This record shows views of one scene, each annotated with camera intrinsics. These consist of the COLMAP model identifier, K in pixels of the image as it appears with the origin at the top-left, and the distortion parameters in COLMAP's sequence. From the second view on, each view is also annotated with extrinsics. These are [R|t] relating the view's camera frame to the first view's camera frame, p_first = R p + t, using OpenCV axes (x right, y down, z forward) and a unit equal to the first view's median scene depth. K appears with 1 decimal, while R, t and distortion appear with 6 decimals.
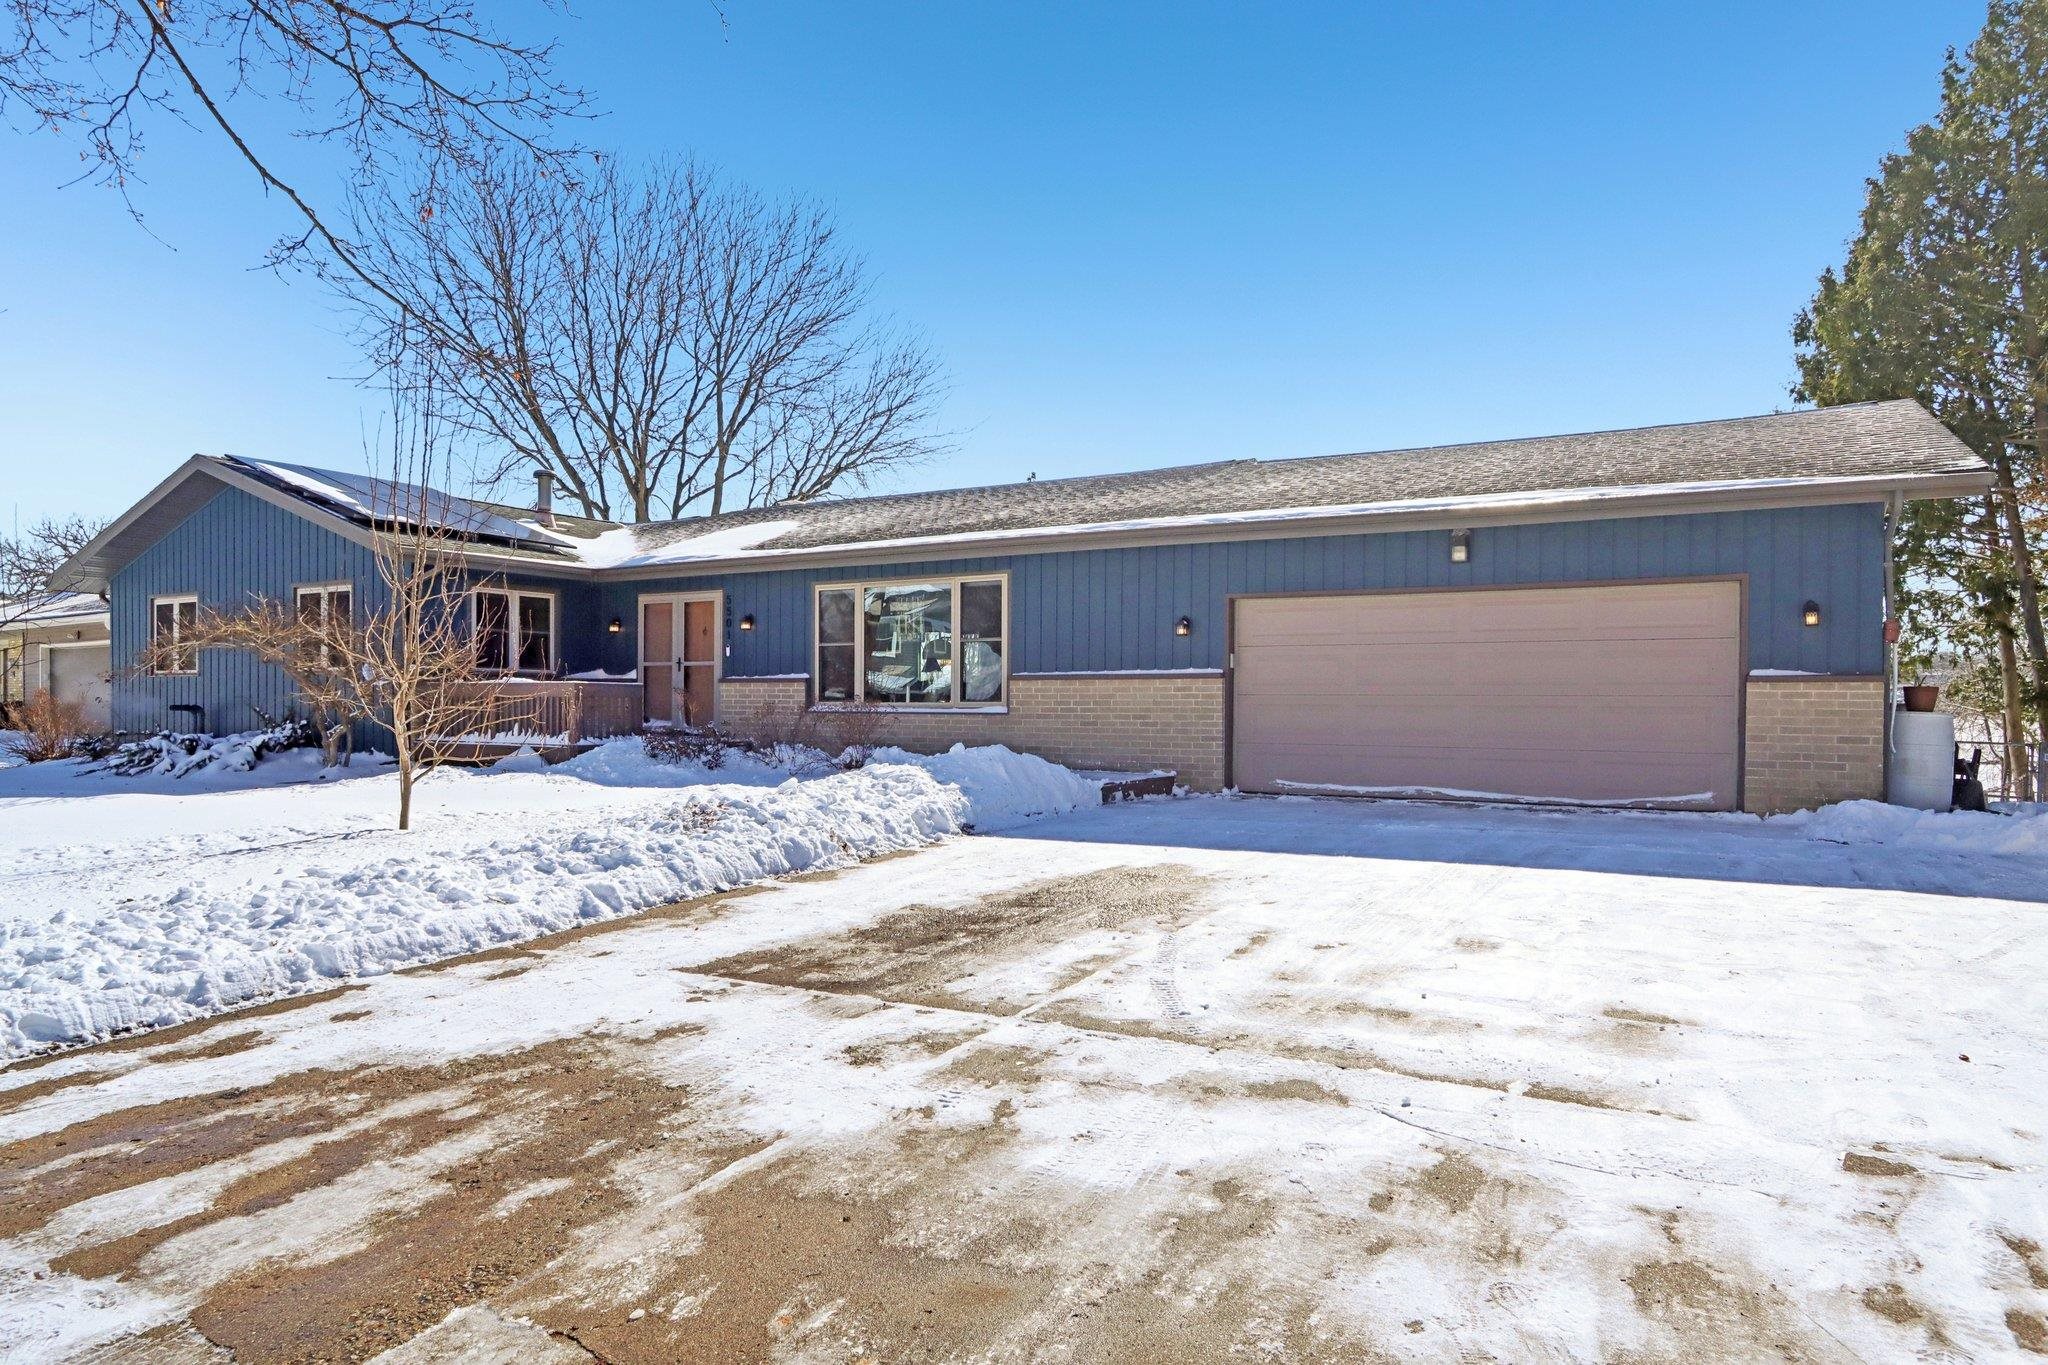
lens RADIAL K [[1131.3, 0, 1024.0], [0, 1131.3, 682.5], [0, 0, 1]] dist [0.002578, 0.001223]
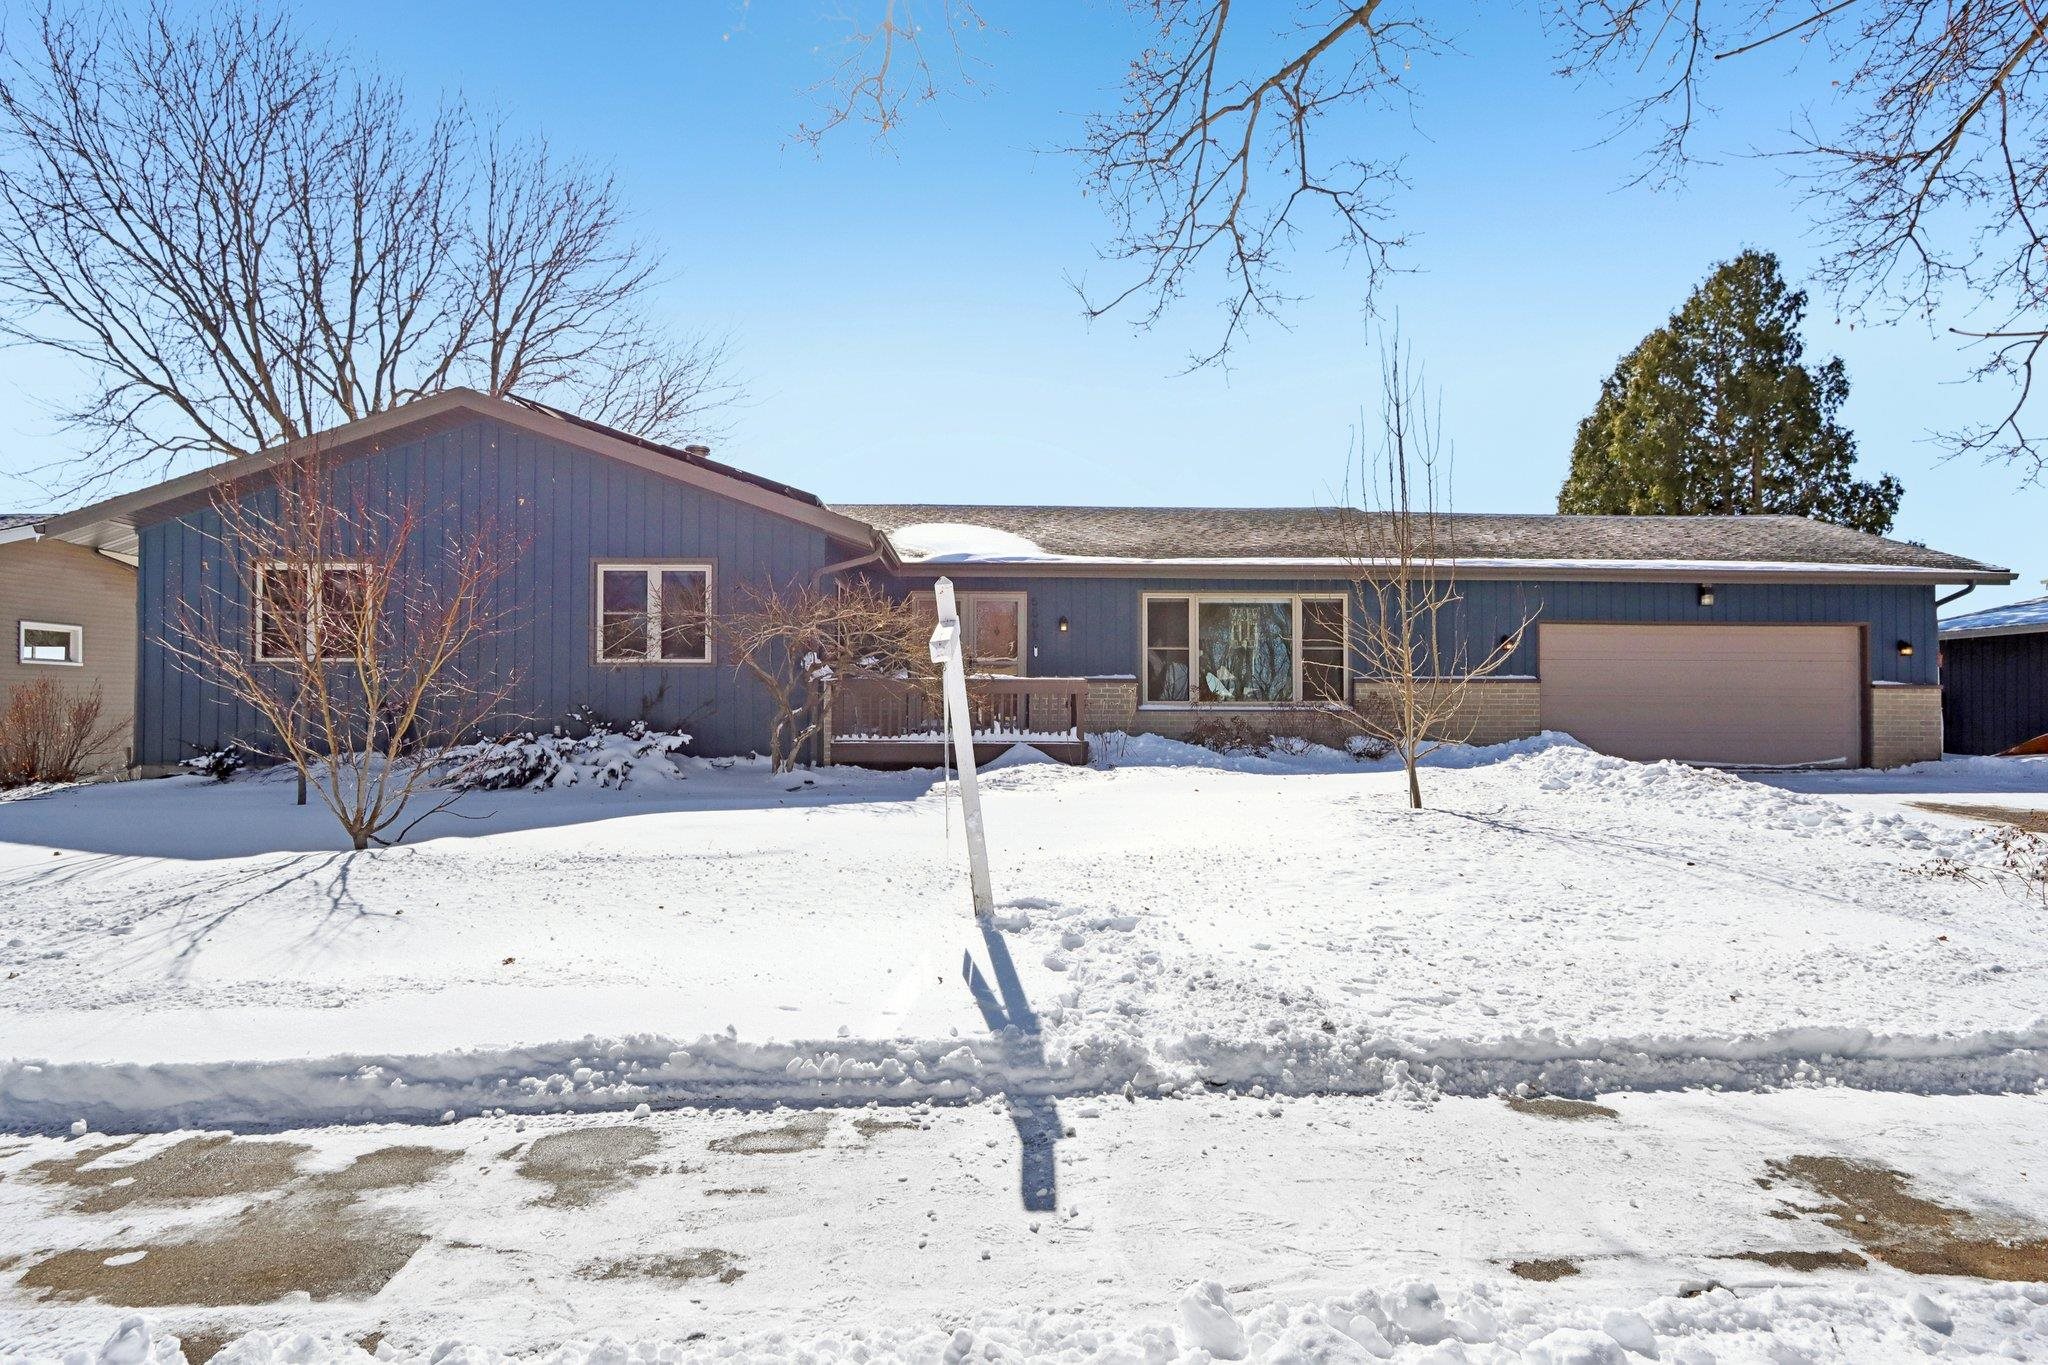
lens RADIAL K [[1131.3, 0, 1024.0], [0, 1131.3, 682.5], [0, 0, 1]] dist [0.002578, 0.001223]
pose [[0.867690, 0.011378, 0.496975, -0.929442], [-0.007730, 0.999926, -0.009398, 0.011834], [-0.497045, 0.004313, 0.867714, 0.137115]]
